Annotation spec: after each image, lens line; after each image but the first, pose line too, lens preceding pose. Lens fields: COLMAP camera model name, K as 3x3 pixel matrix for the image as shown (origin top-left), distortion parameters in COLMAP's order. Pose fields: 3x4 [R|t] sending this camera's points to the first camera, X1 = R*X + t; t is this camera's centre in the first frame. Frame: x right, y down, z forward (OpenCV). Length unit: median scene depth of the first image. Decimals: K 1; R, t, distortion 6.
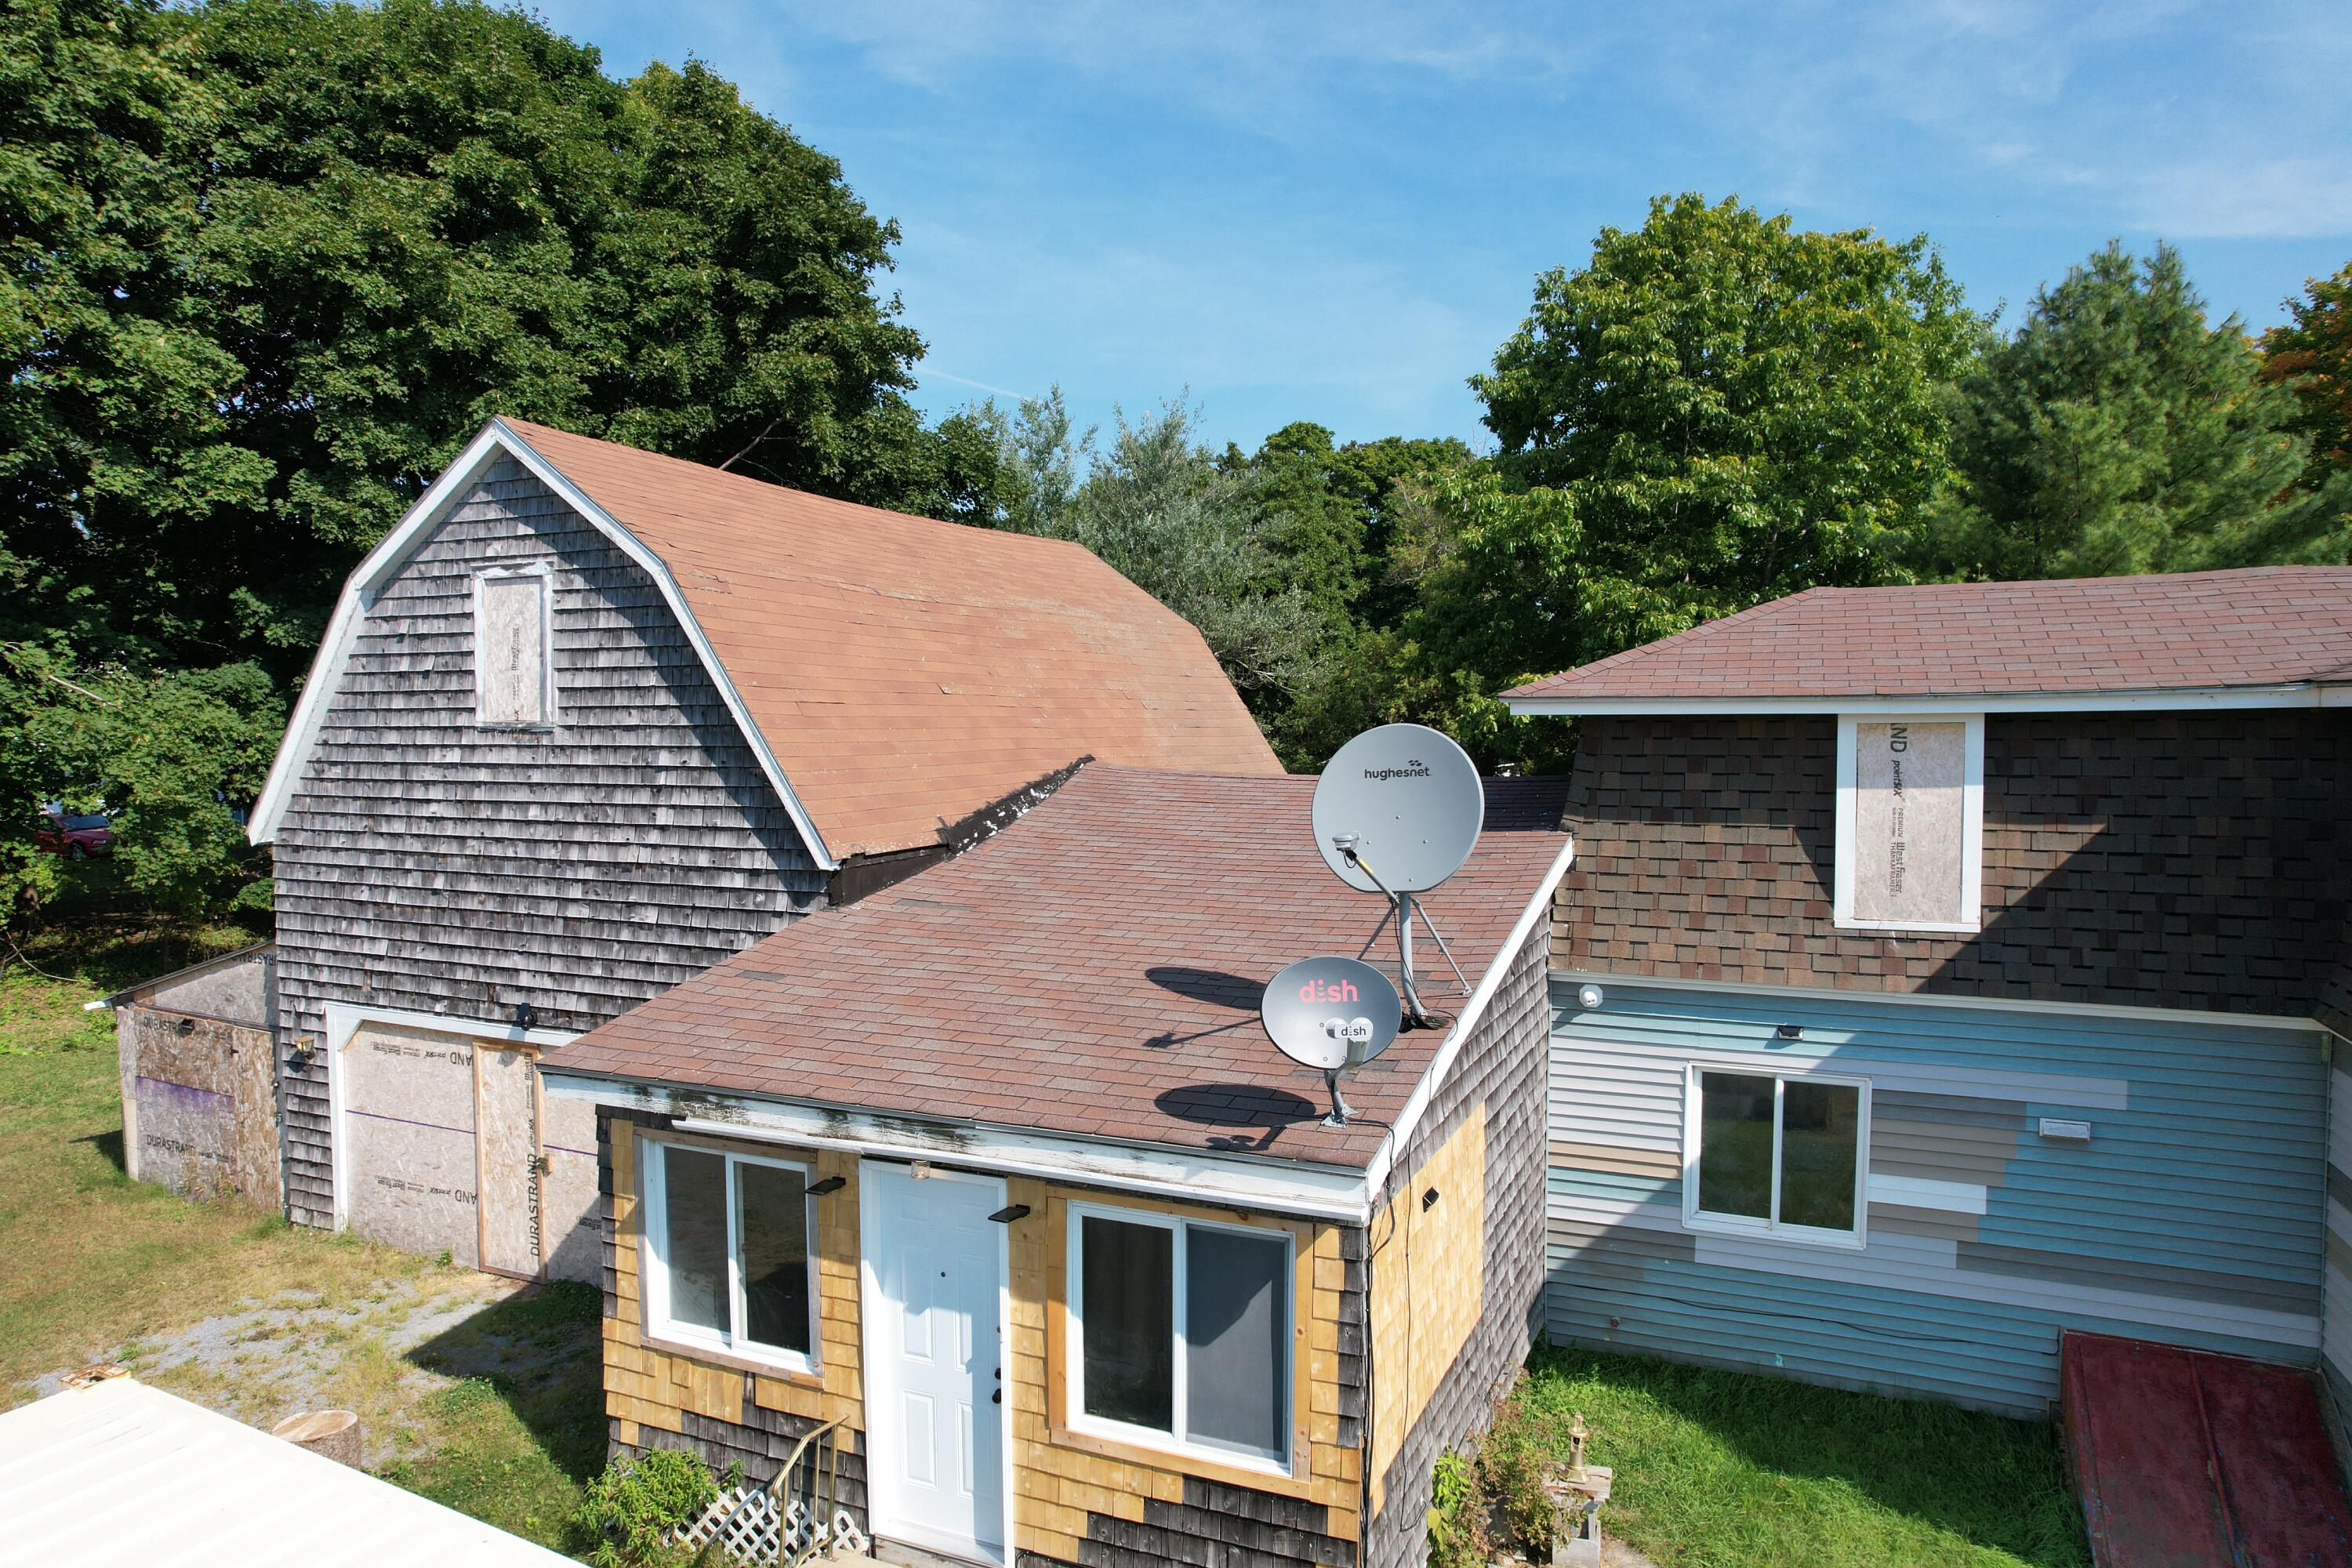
lens RADIAL K [[1505.1, 0, 1181.6], [0, 1505.1, 804.9], [0, 0, 1]] dist [-0.078378, 0.072911]
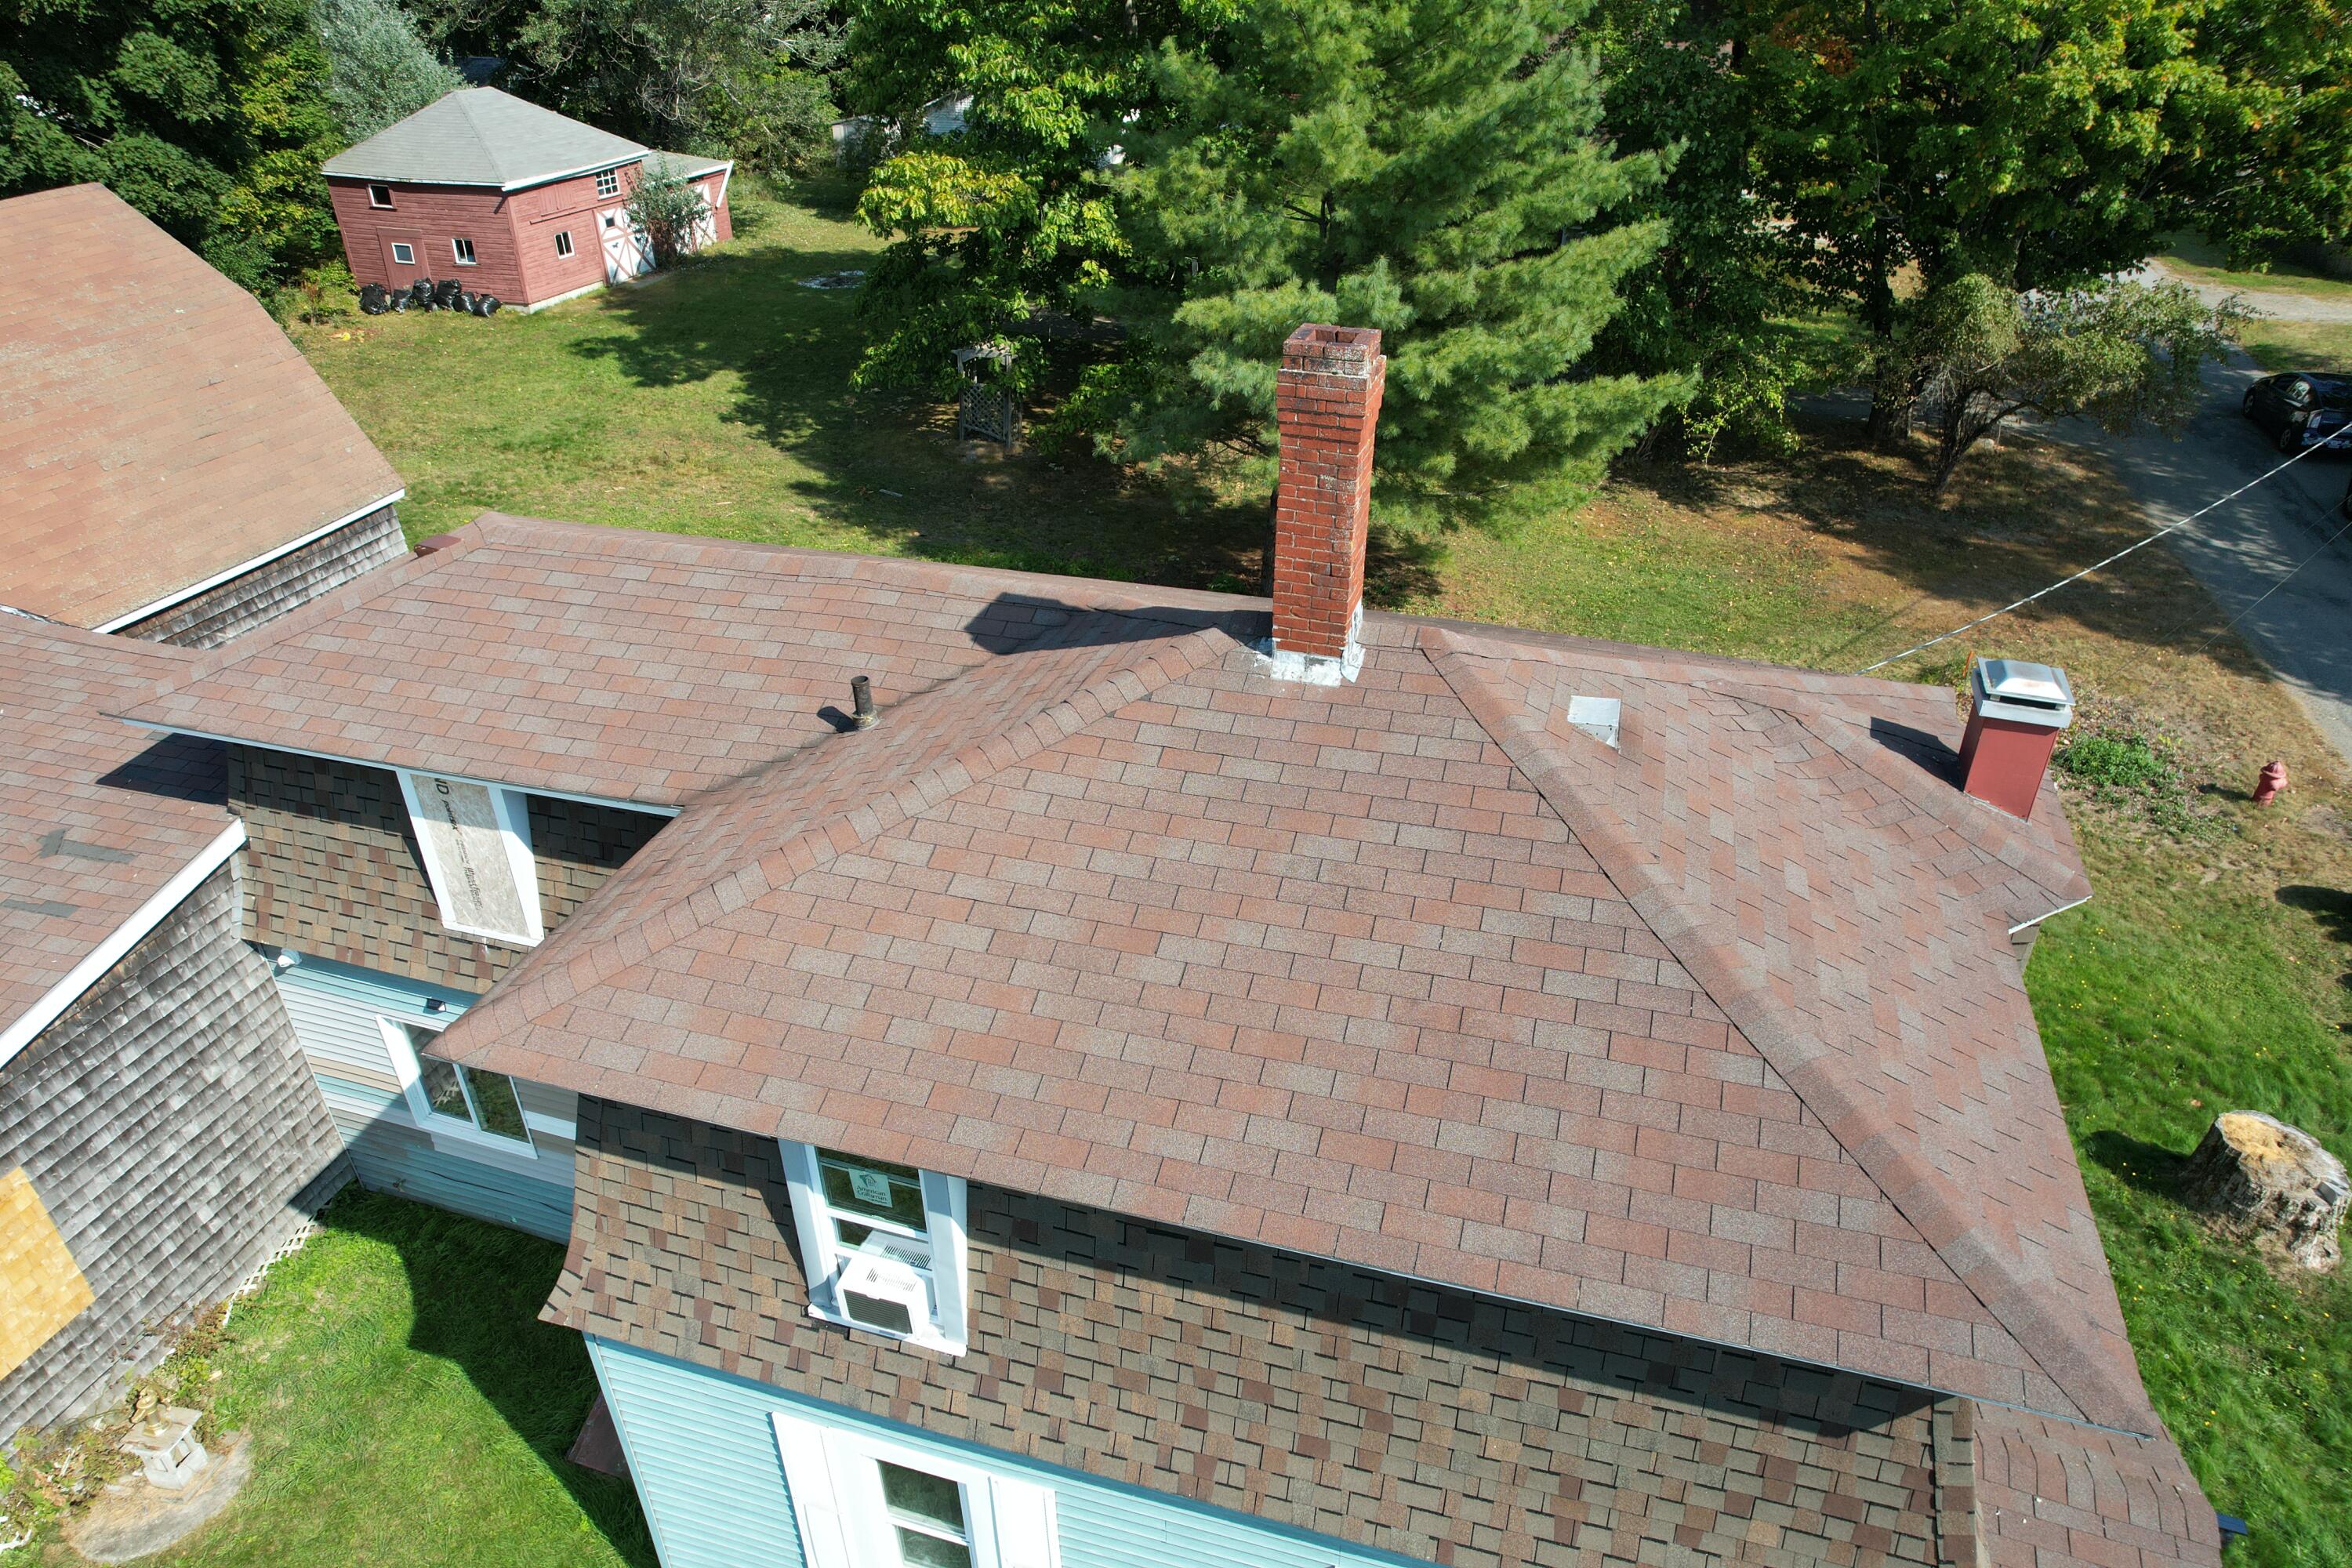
lens RADIAL K [[1505.1, 0, 1181.6], [0, 1505.1, 804.9], [0, 0, 1]] dist [-0.078378, 0.072911]
pose [[0.992630, -0.065857, 0.101730, 0.750837], [0.010454, 0.882854, 0.469530, -0.428917], [-0.120735, -0.465006, 0.877036, 0.031056]]
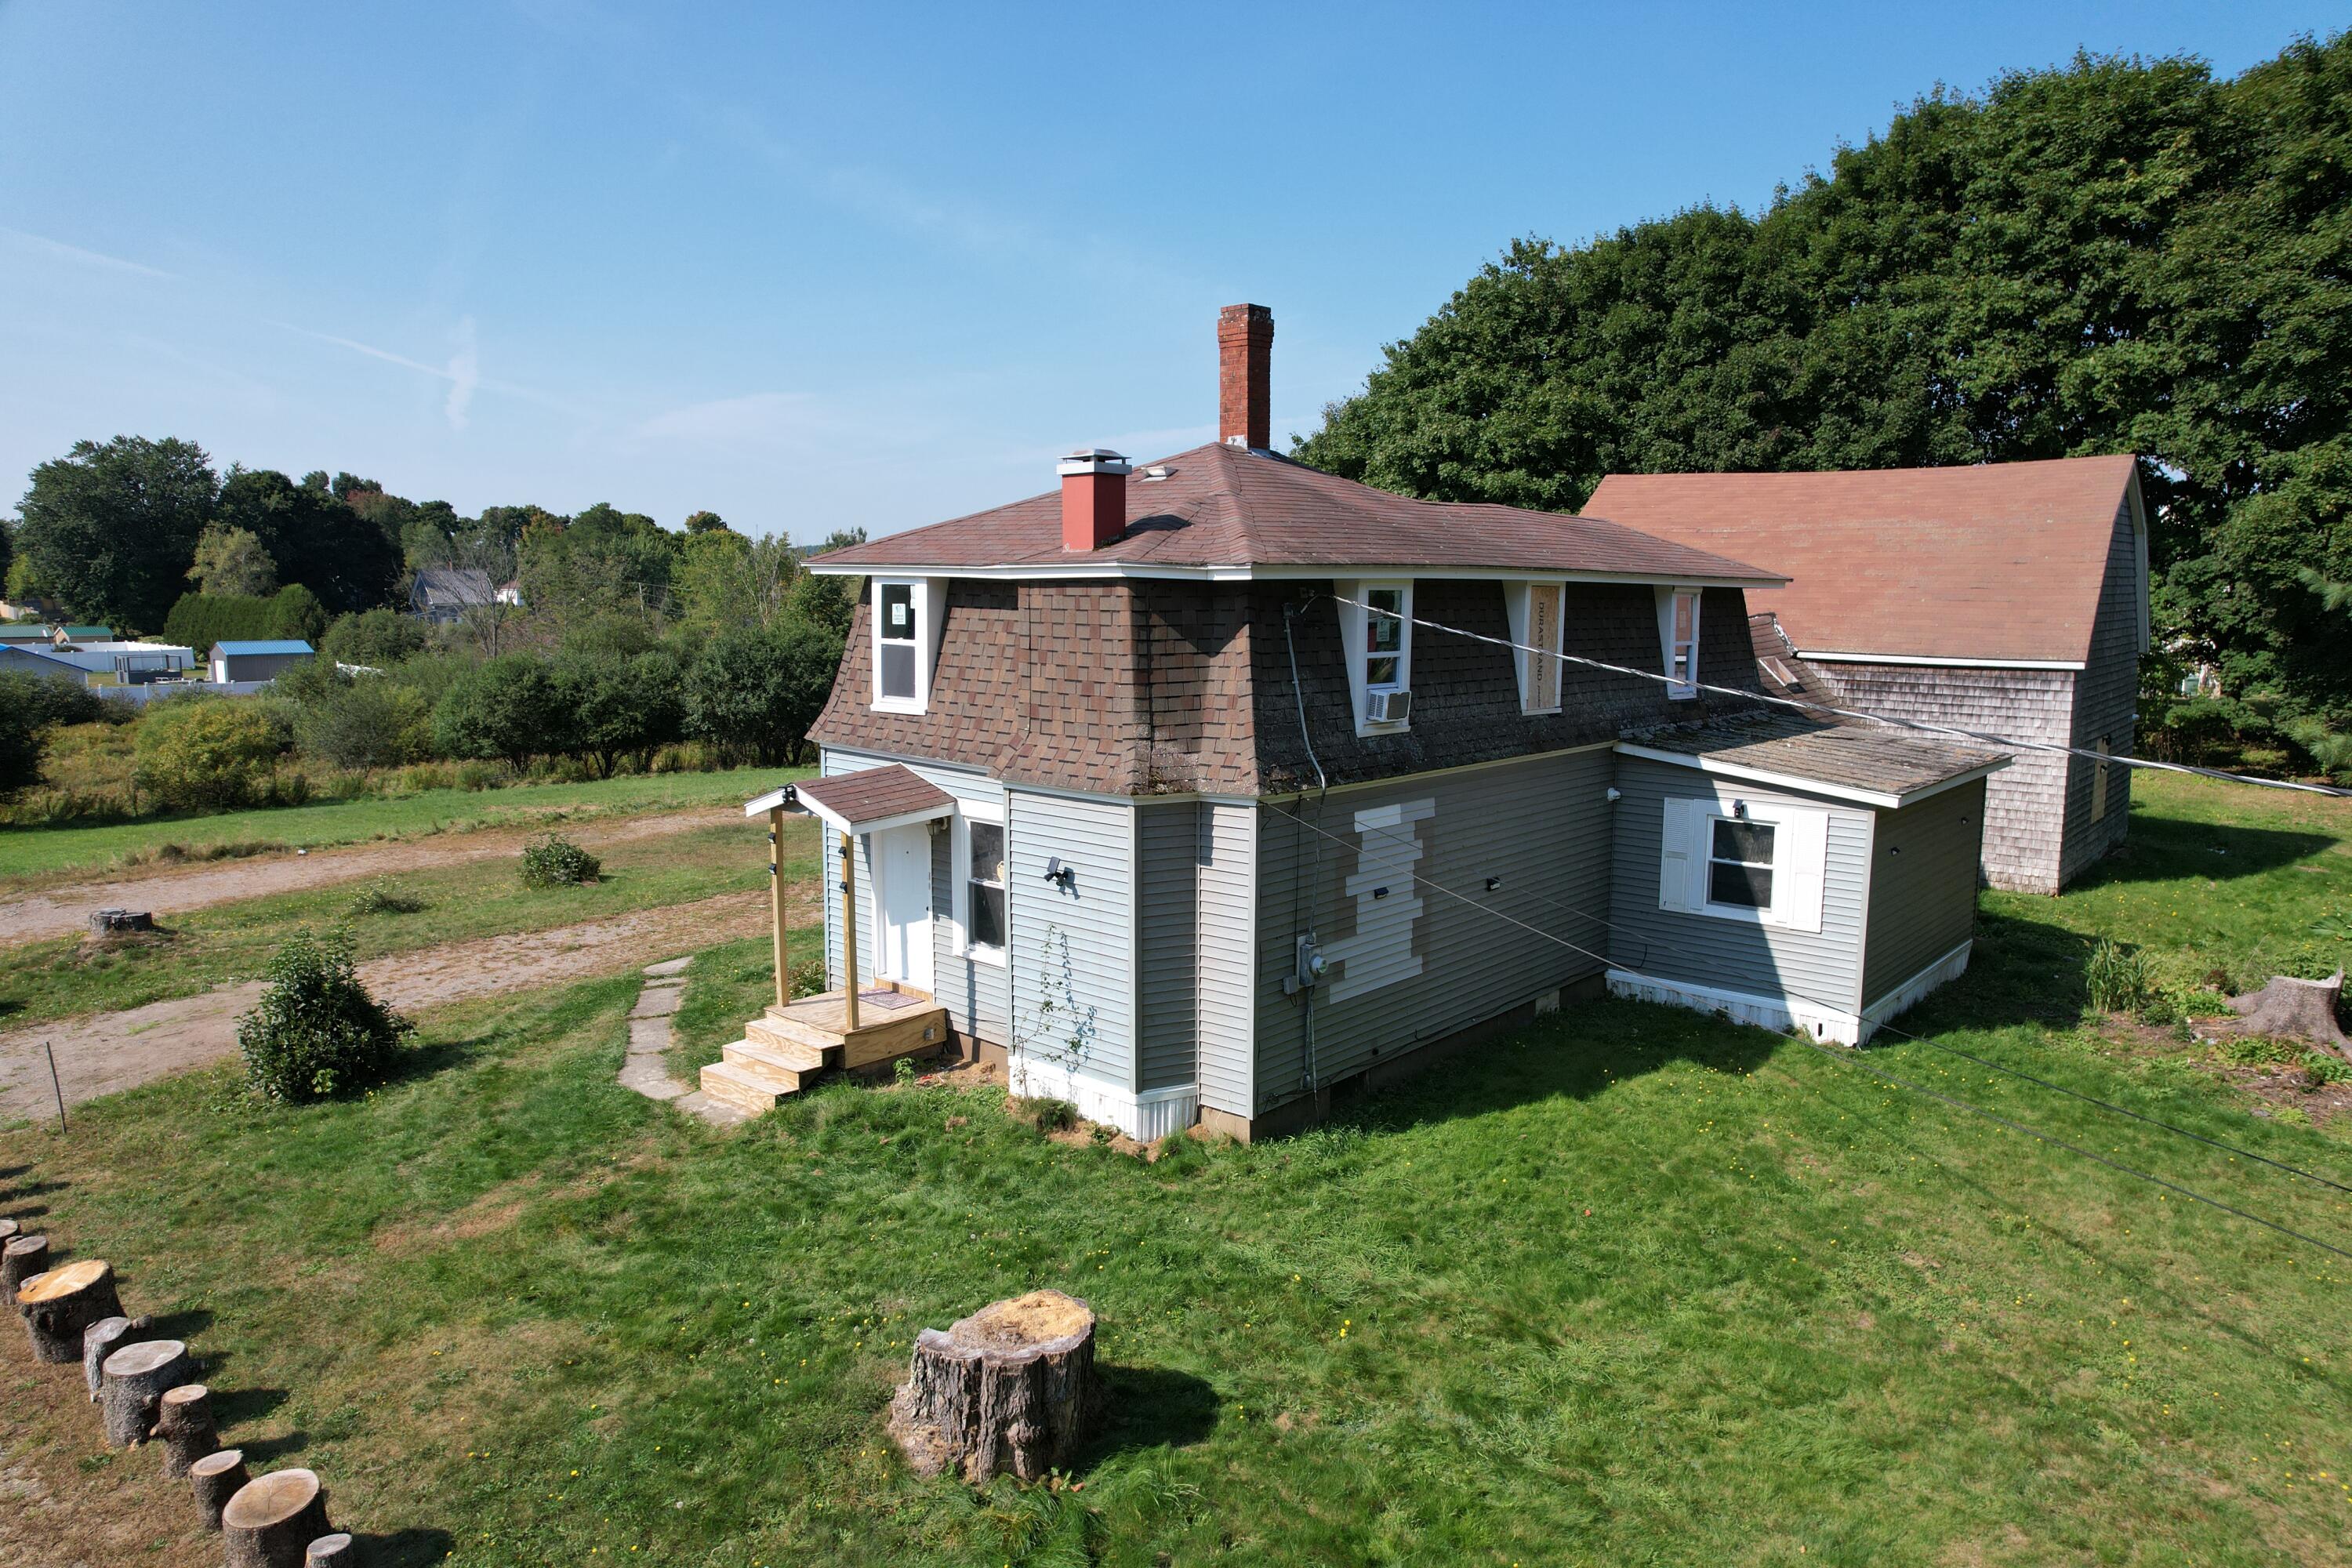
lens RADIAL K [[1507.7, 0, 1181.1], [0, 1507.7, 802.9], [0, 0, 1]] dist [-0.080743, 0.077662]
pose [[-0.289016, 0.135659, -0.947664, 2.334277], [-0.058367, 0.985570, 0.158886, -0.063761], [0.955543, 0.101233, -0.276927, 1.049853]]
